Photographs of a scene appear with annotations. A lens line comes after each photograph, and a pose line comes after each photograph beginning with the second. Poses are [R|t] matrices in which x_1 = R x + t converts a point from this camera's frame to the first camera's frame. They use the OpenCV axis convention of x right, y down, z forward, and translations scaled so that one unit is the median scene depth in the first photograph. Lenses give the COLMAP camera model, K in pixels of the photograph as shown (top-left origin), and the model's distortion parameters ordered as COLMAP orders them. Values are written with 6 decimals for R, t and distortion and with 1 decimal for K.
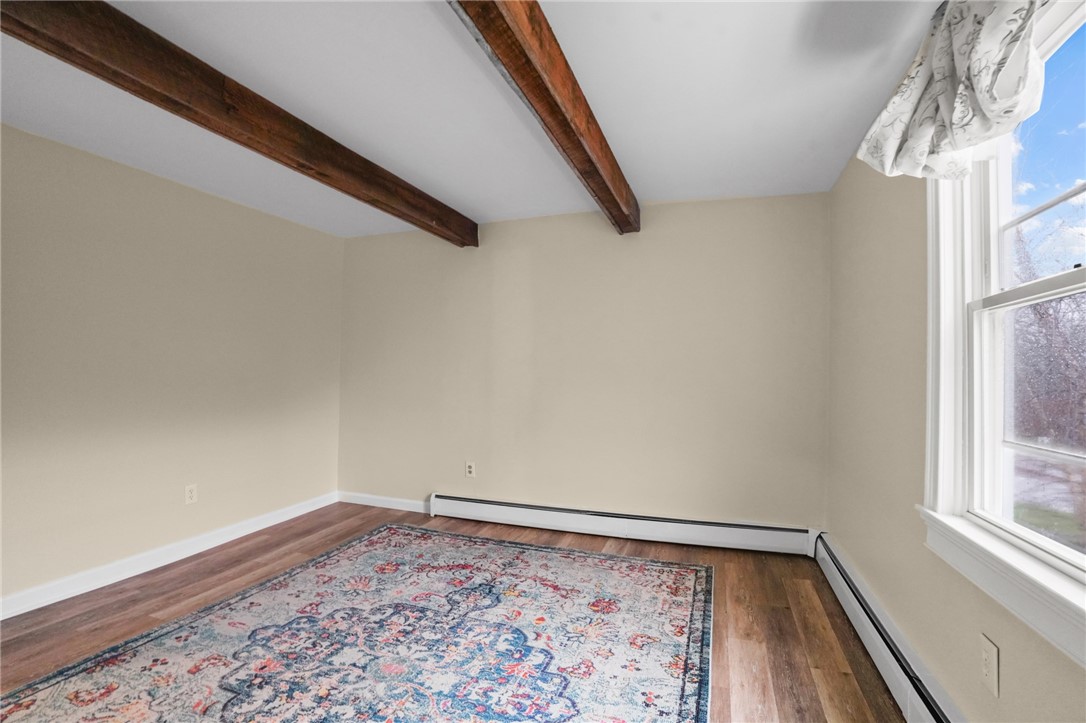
lens RADIAL K [[504.4, 0, 538.0], [0, 504.4, 371.1], [0, 0, 1]] dist [-0.065936, 0.025844]
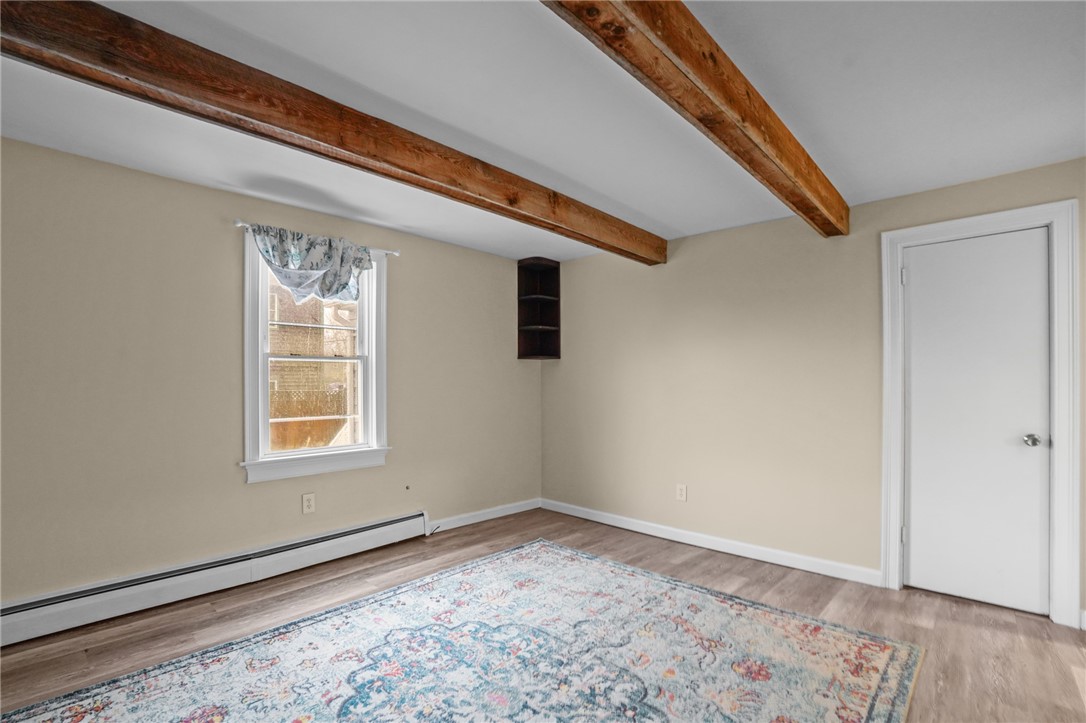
lens RADIAL K [[504.4, 0, 538.0], [0, 504.4, 371.1], [0, 0, 1]] dist [-0.065936, 0.025844]
pose [[-0.922072, 0.001783, 0.387014, -0.766130], [-0.008244, 0.999672, -0.024248, -0.017430], [-0.386930, -0.025549, -0.921755, 1.935836]]
